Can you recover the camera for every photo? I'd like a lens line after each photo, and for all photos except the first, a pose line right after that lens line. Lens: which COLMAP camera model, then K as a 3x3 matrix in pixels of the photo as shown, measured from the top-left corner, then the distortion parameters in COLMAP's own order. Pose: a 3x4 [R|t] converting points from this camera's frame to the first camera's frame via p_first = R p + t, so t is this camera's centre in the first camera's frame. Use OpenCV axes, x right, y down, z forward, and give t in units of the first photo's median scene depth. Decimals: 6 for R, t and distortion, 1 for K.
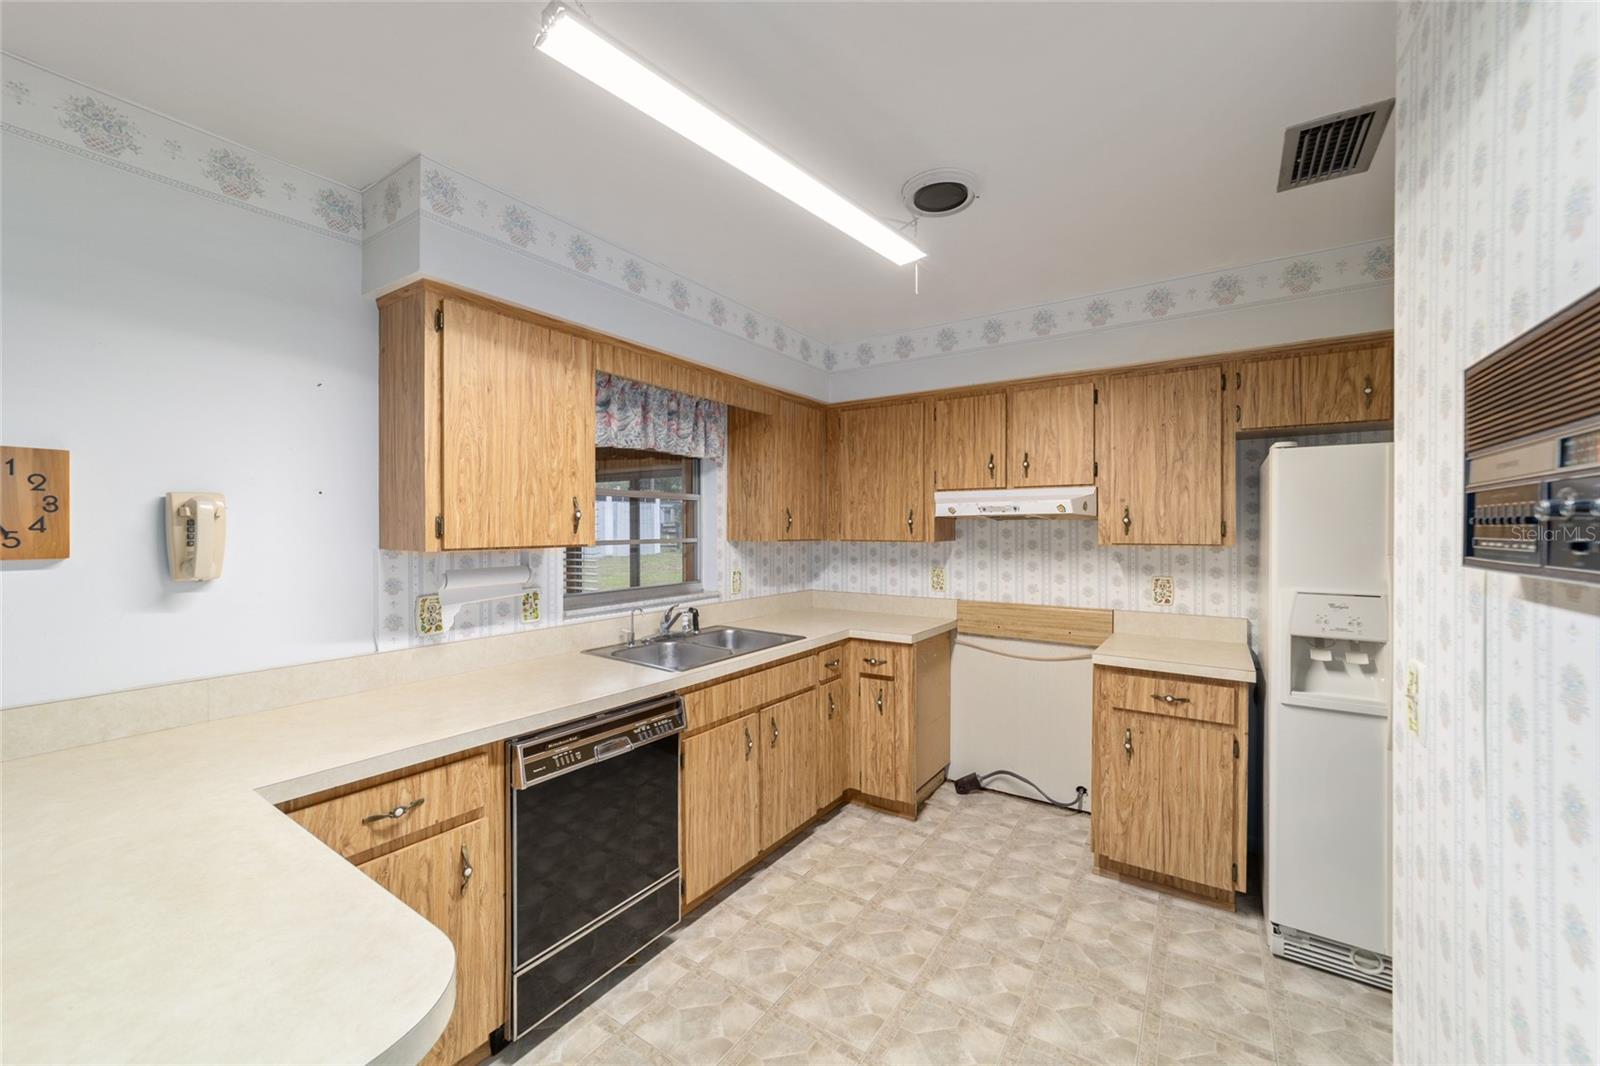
lens RADIAL K [[617.9, 0, 802.7], [0, 617.9, 534.3], [0, 0, 1]] dist [-0.009207, 0.003175]
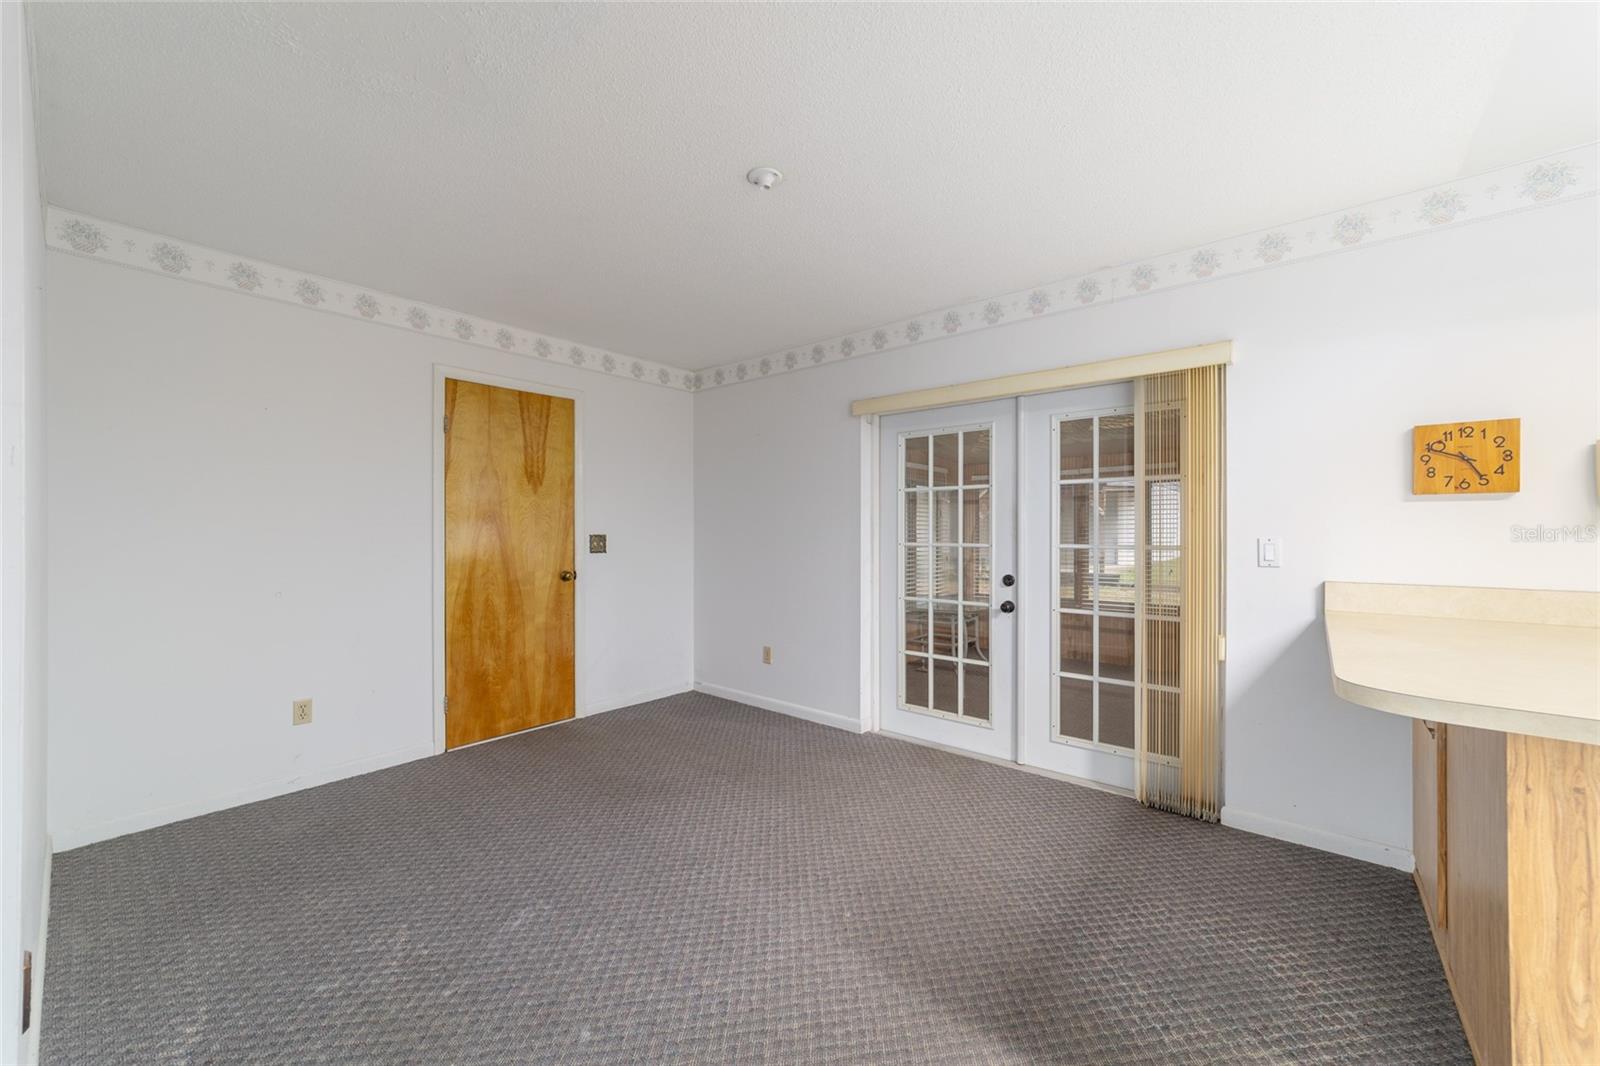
lens RADIAL K [[617.9, 0, 800.3], [0, 617.9, 532.1], [0, 0, 1]] dist [-0.009207, 0.003175]
pose [[-0.106468, 0.004959, -0.994304, 0.225386], [-0.009467, 0.999937, 0.006000, 0.072920], [0.994271, 0.010052, -0.106415, -0.279030]]
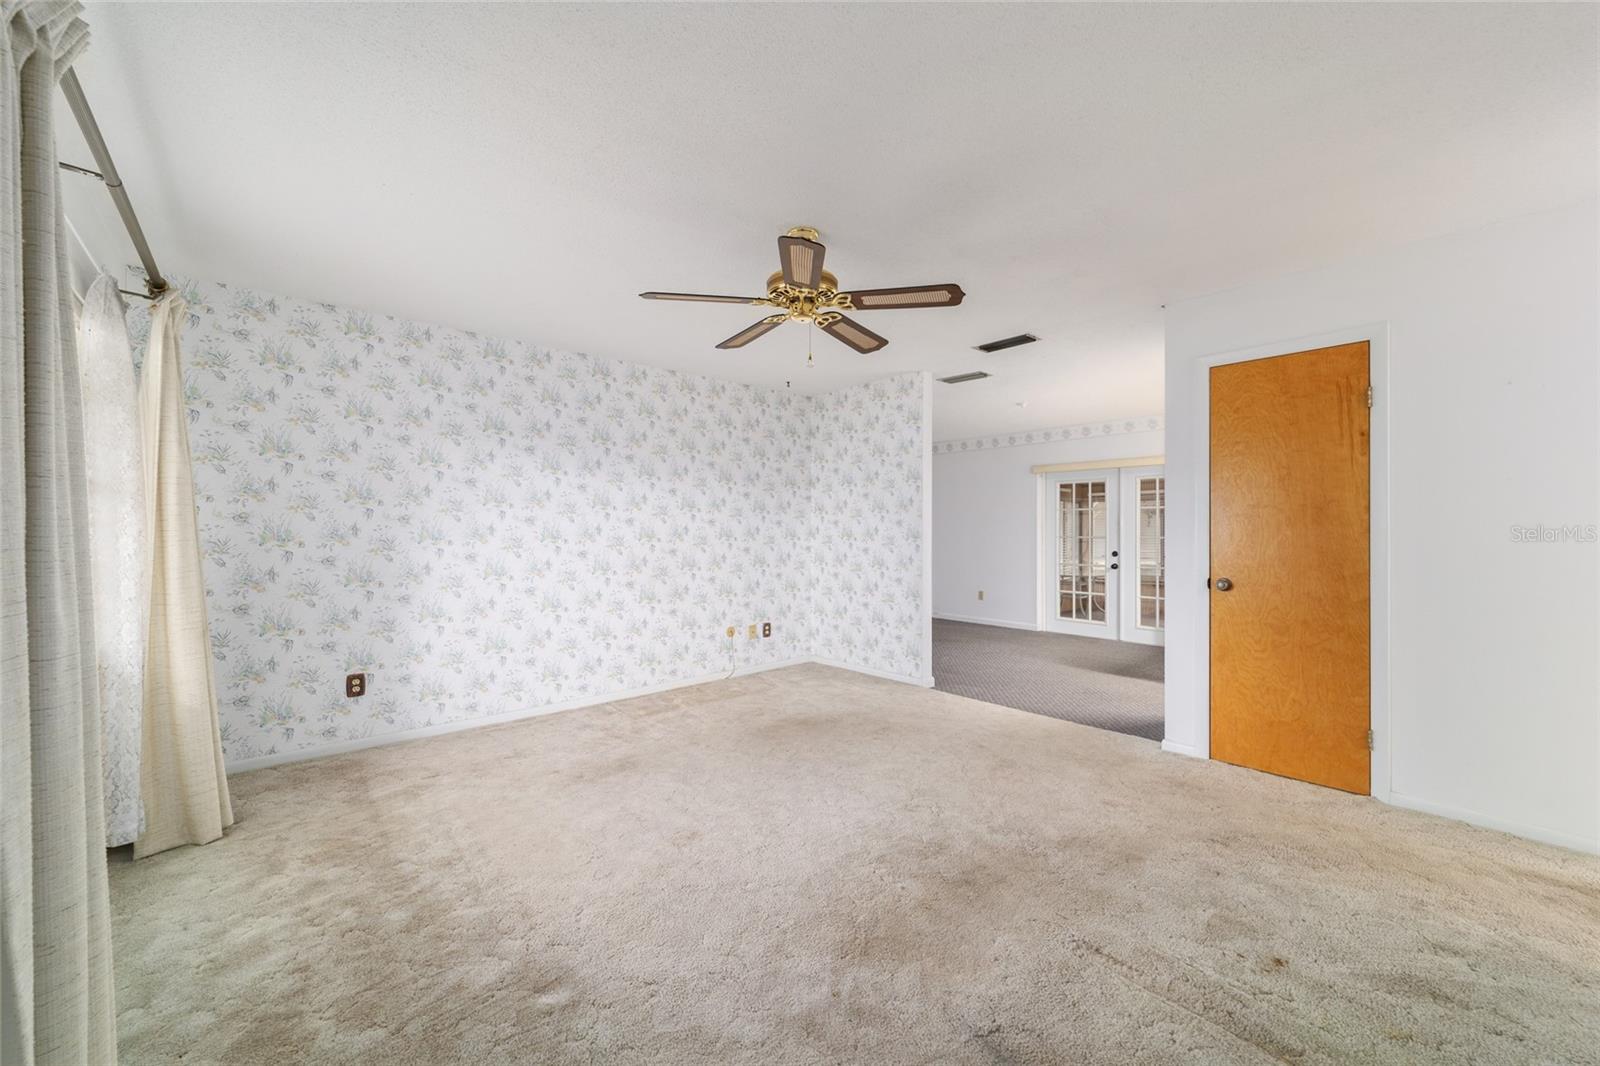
lens RADIAL K [[617.9, 0, 799.9], [0, 617.9, 532.9], [0, 0, 1]] dist [-0.009207, 0.003175]
pose [[-0.246686, 0.005940, -0.969077, 1.797193], [-0.007901, 0.999936, 0.008141, 0.074244], [0.969063, 0.009665, -0.246623, -0.641957]]
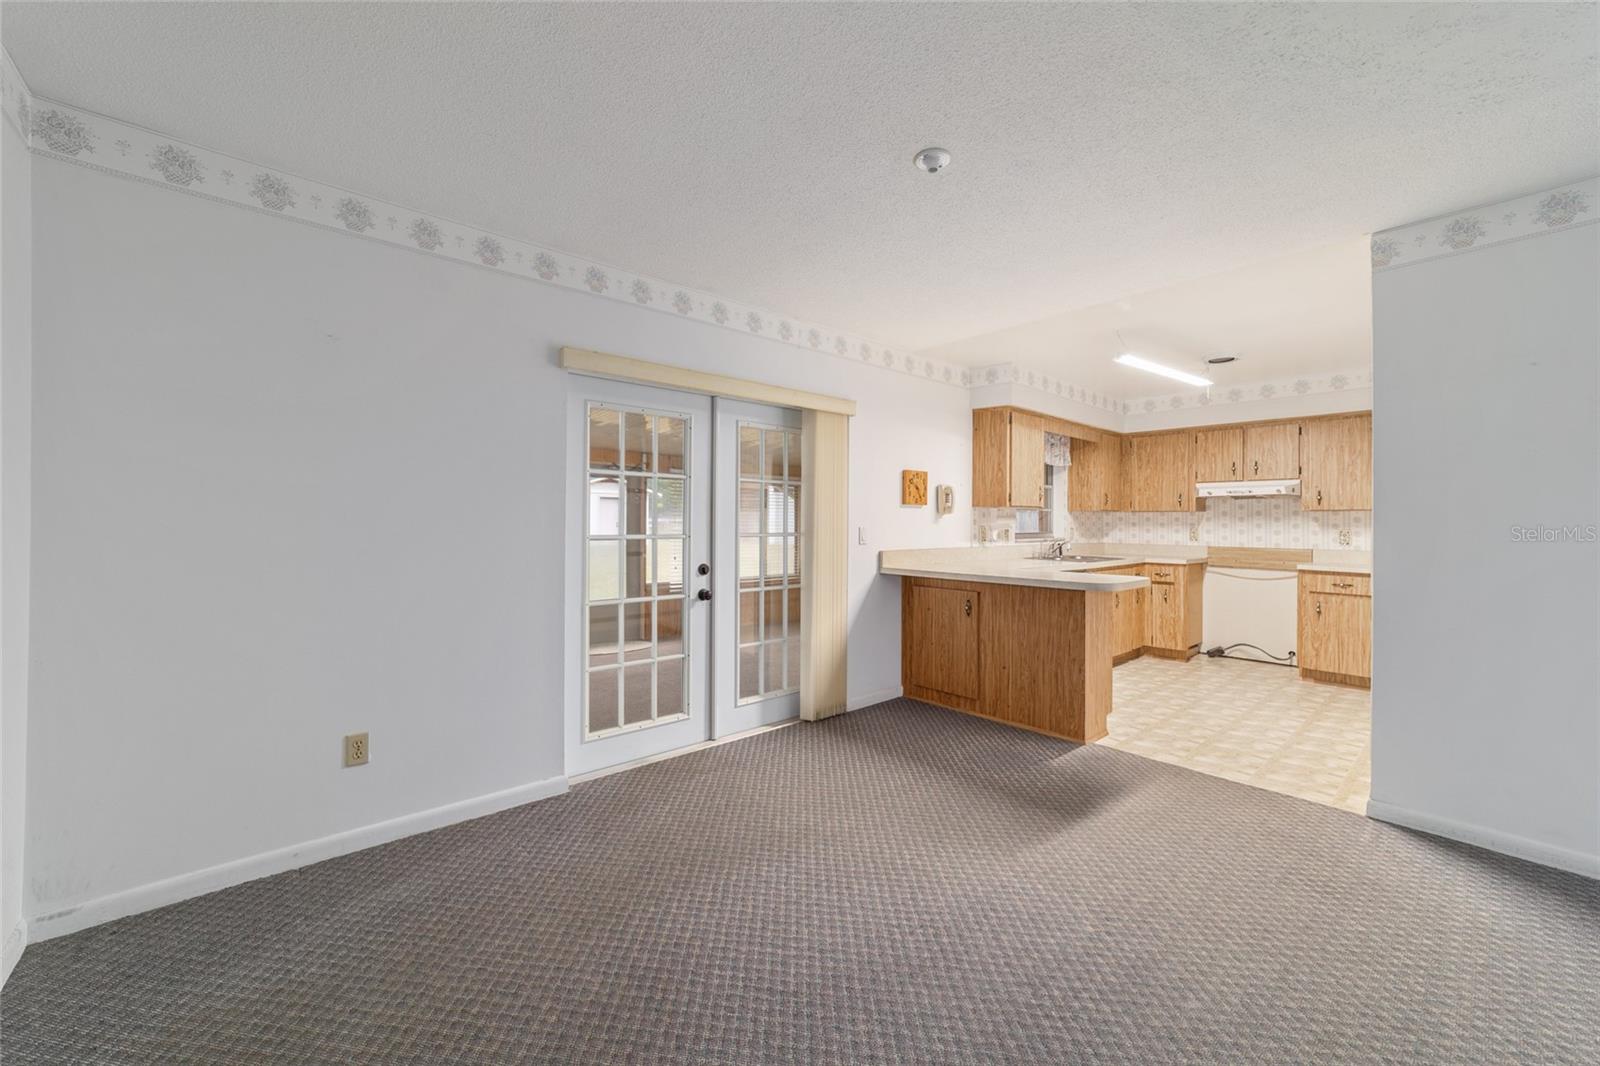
lens RADIAL K [[617.9, 0, 802.7], [0, 617.9, 520.1], [0, 0, 1]] dist [-0.009207, 0.003175]
pose [[0.968179, 0.006336, -0.250178, -0.522198], [-0.009797, 0.999873, -0.012592, 0.084516], [0.250066, 0.014642, 0.968118, -1.191428]]
